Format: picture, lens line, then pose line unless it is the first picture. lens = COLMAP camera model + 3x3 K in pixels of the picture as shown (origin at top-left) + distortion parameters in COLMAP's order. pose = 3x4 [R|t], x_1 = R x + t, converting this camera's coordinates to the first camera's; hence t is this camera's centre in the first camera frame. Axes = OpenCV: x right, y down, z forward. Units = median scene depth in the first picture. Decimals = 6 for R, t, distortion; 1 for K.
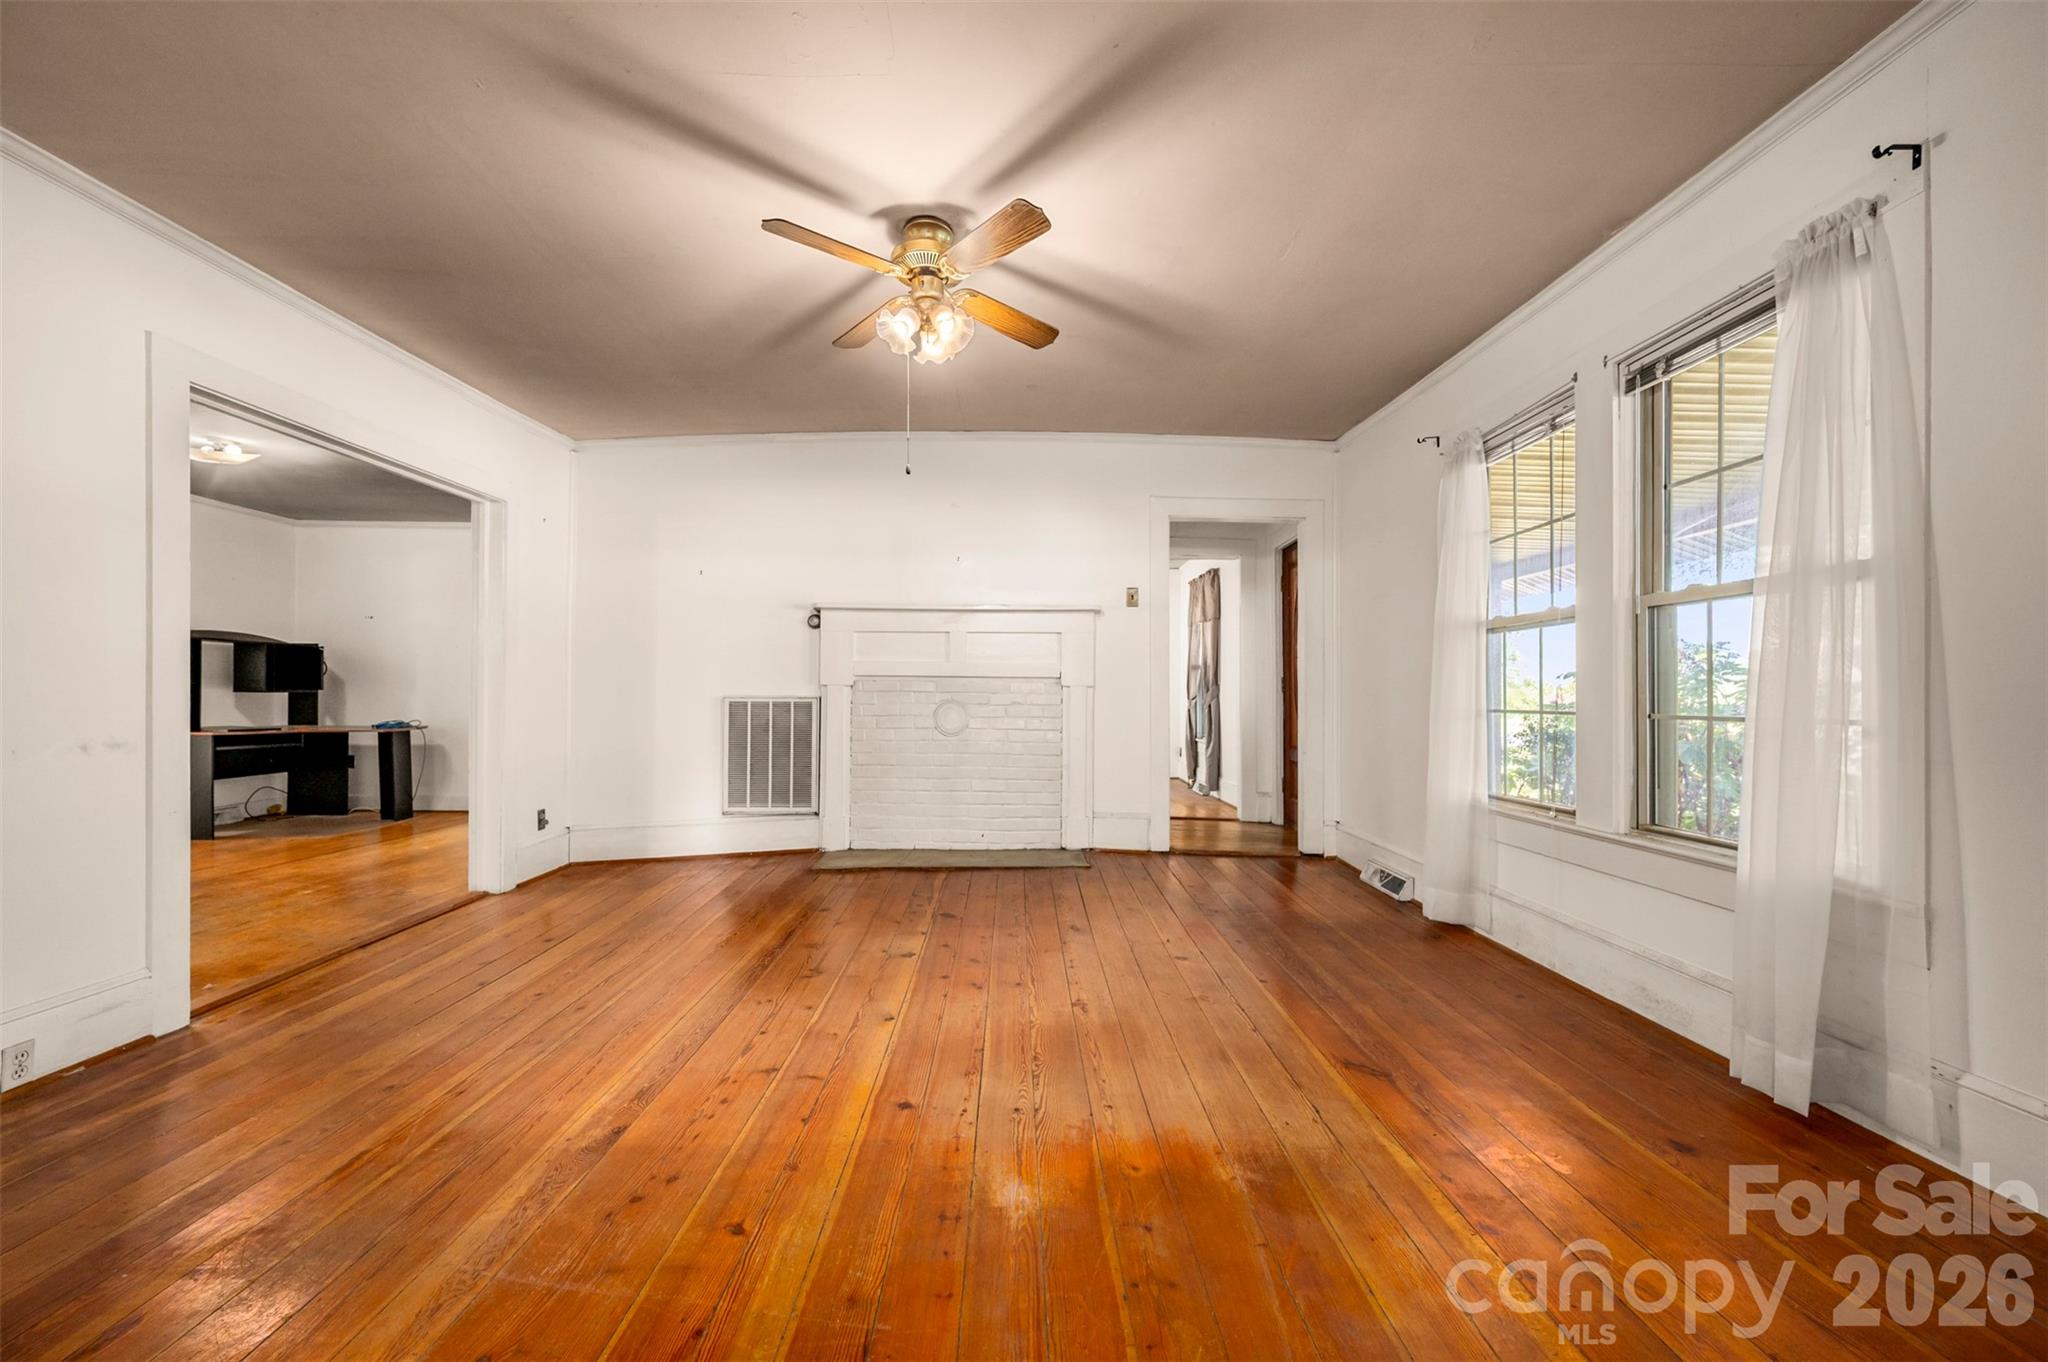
lens RADIAL K [[816.0, 0, 1021.3], [0, 816.0, 690.9], [0, 0, 1]] dist [0.003659, 0.000209]
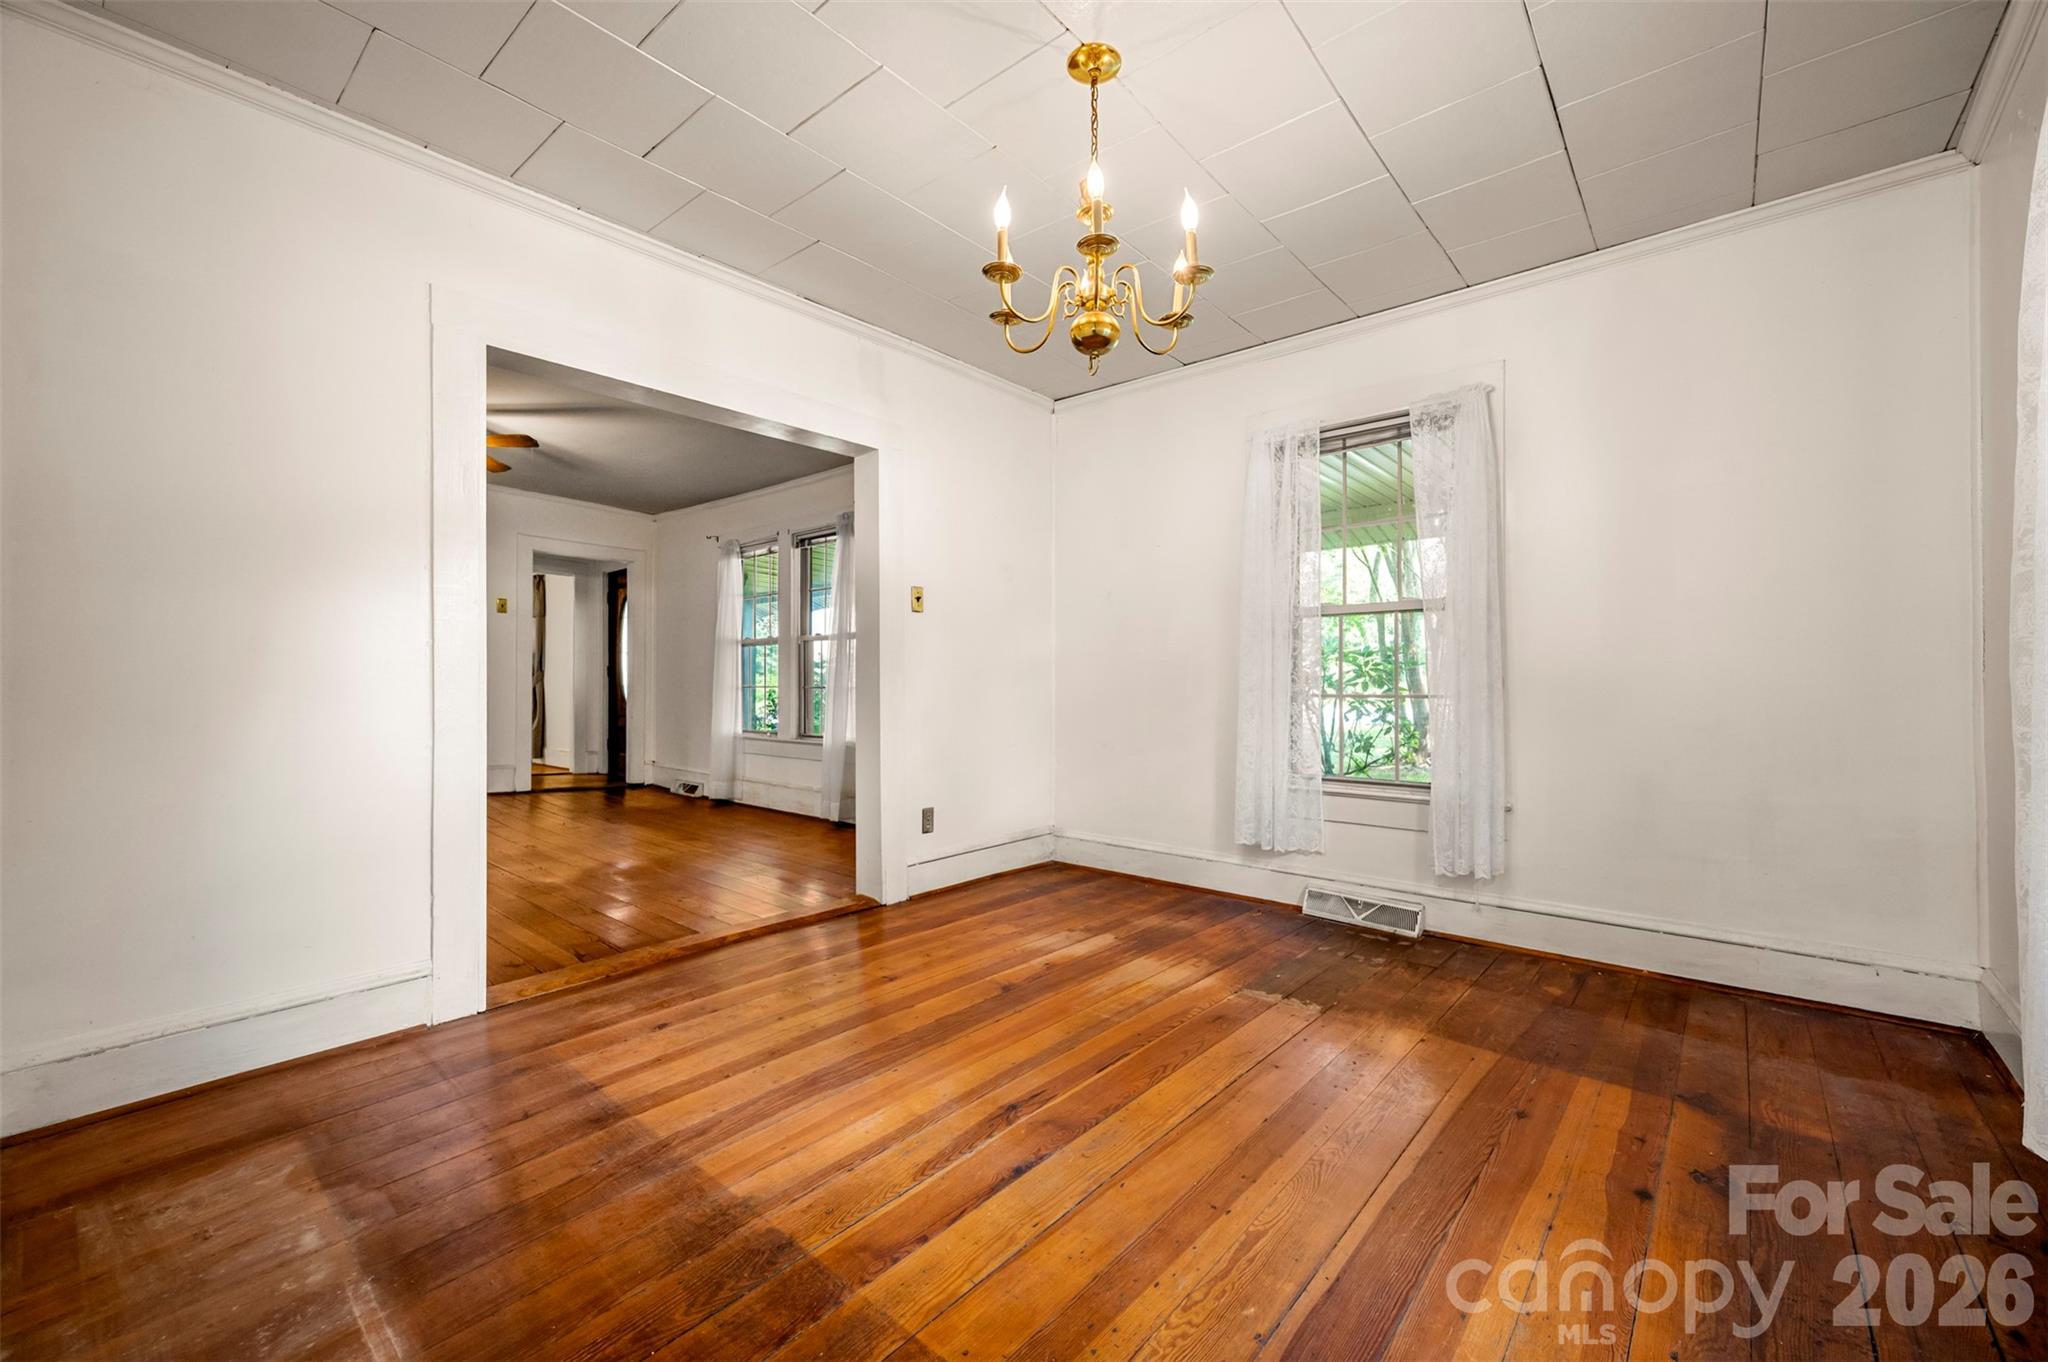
lens RADIAL K [[816.0, 0, 1024.4], [0, 816.0, 679.6], [0, 0, 1]] dist [0.003659, 0.000209]
pose [[0.669041, 0.002445, 0.743221, -0.419973], [-0.005096, 0.999986, 0.001297, 0.001238], [-0.743208, -0.004655, 0.669044, -0.795373]]
